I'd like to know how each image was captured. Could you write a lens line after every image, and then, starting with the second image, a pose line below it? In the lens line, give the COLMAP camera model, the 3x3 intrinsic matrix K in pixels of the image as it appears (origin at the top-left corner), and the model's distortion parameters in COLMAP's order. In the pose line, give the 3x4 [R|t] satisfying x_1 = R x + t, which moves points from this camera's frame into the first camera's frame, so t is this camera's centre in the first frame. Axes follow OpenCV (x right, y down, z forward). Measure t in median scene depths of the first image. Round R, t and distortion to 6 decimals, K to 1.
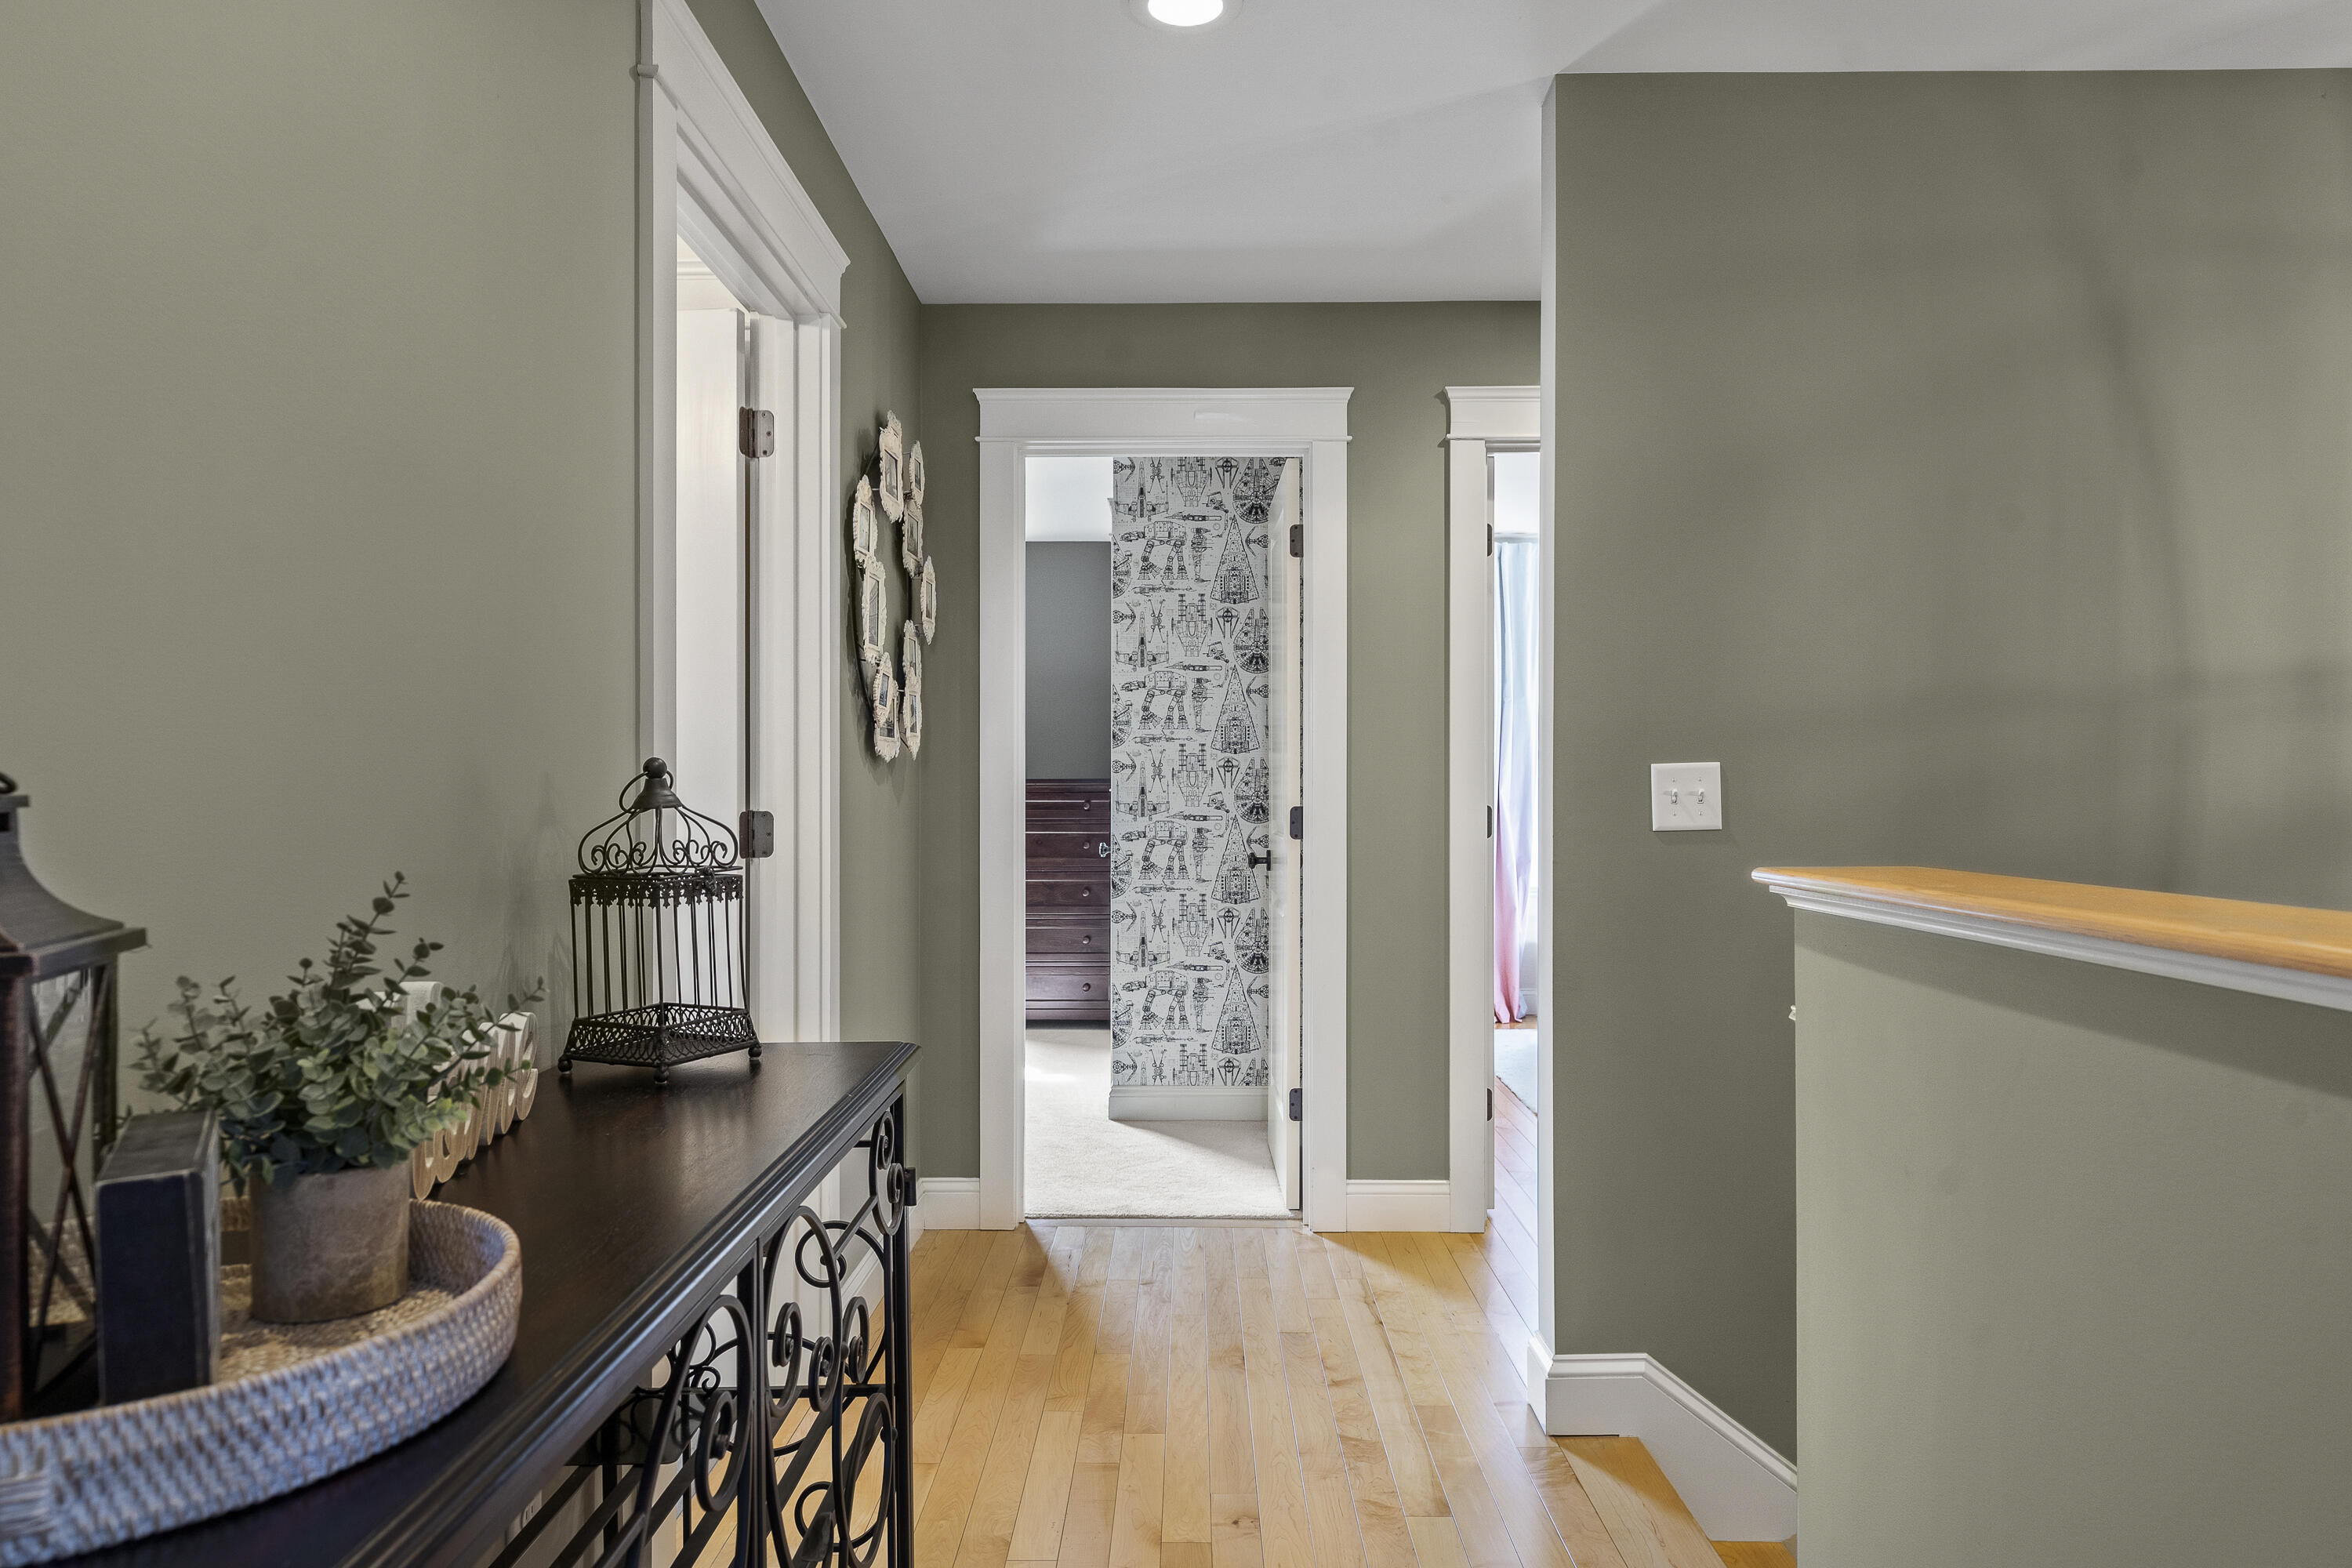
lens RADIAL K [[1483.1, 0, 1173.1], [0, 1483.1, 775.1], [0, 0, 1]] dist [-0.000510, 0.000936]
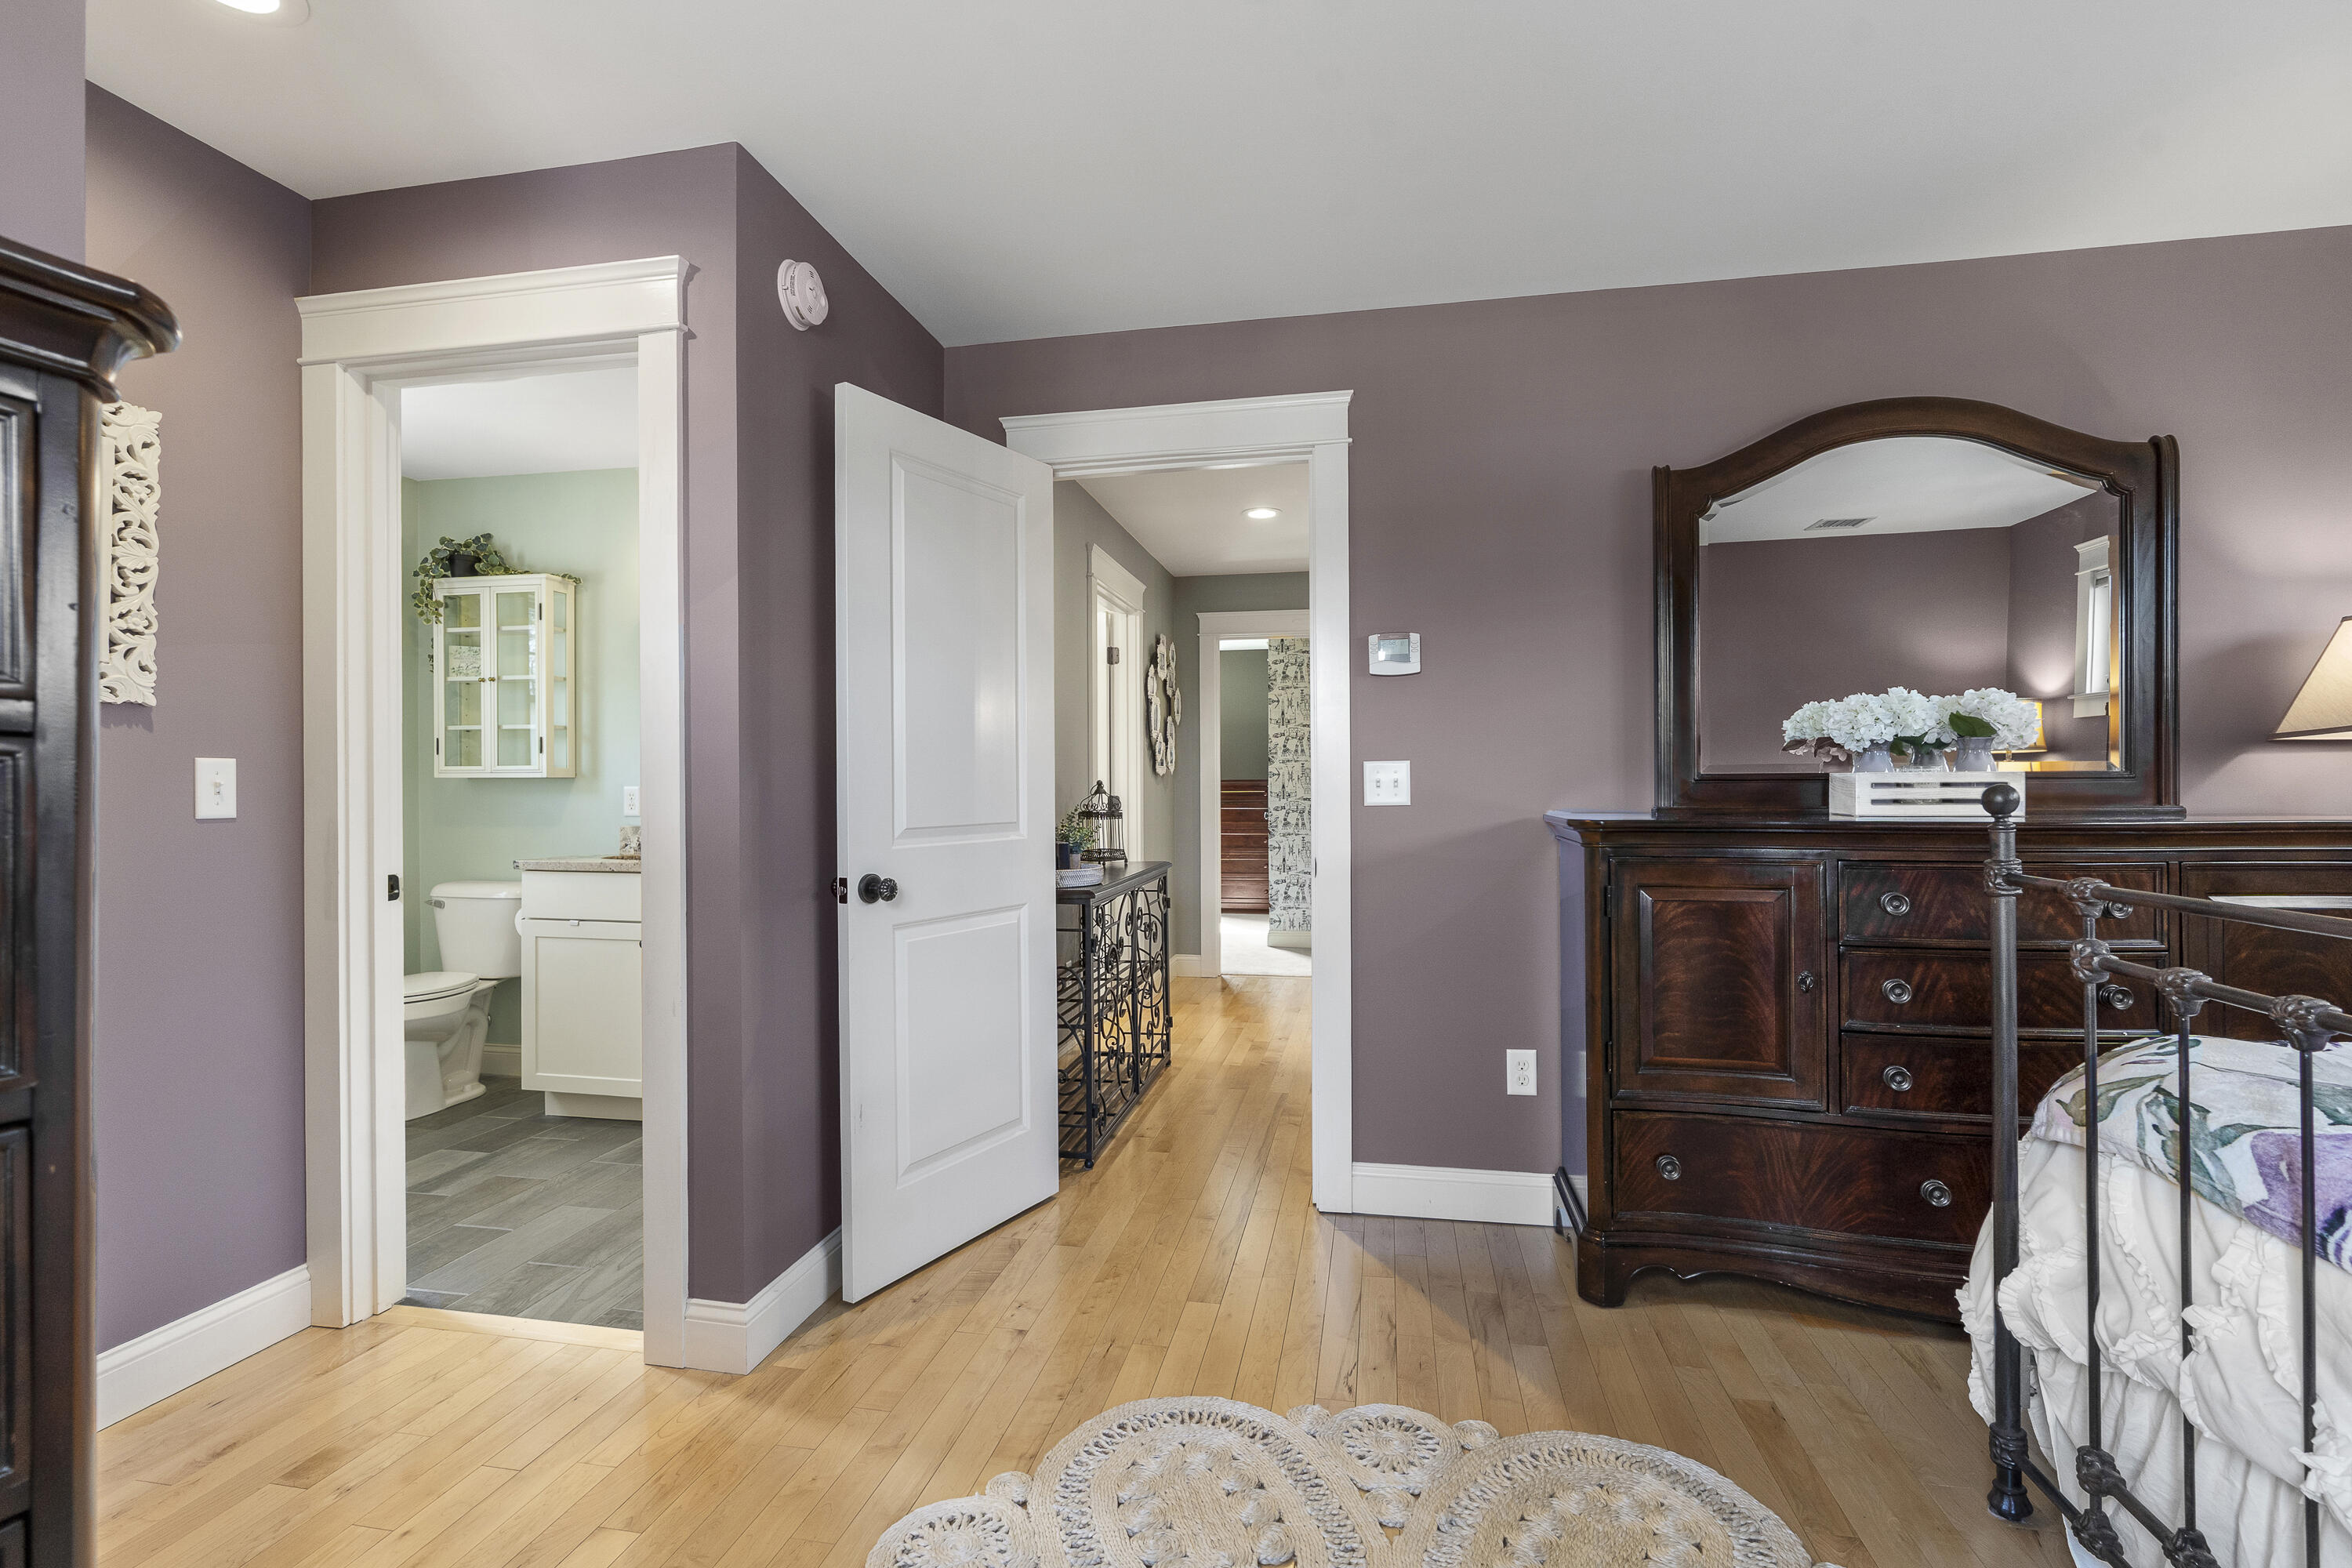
lens RADIAL K [[1082.1, 0, 1176.0], [0, 1082.1, 784.0], [0, 0, 1]] dist [-0.001849, -0.000015]
pose [[0.984588, -0.002279, -0.174873, 0.136011], [0.004221, 0.999933, 0.010737, -0.013407], [0.174837, -0.011310, 0.984533, -0.713218]]
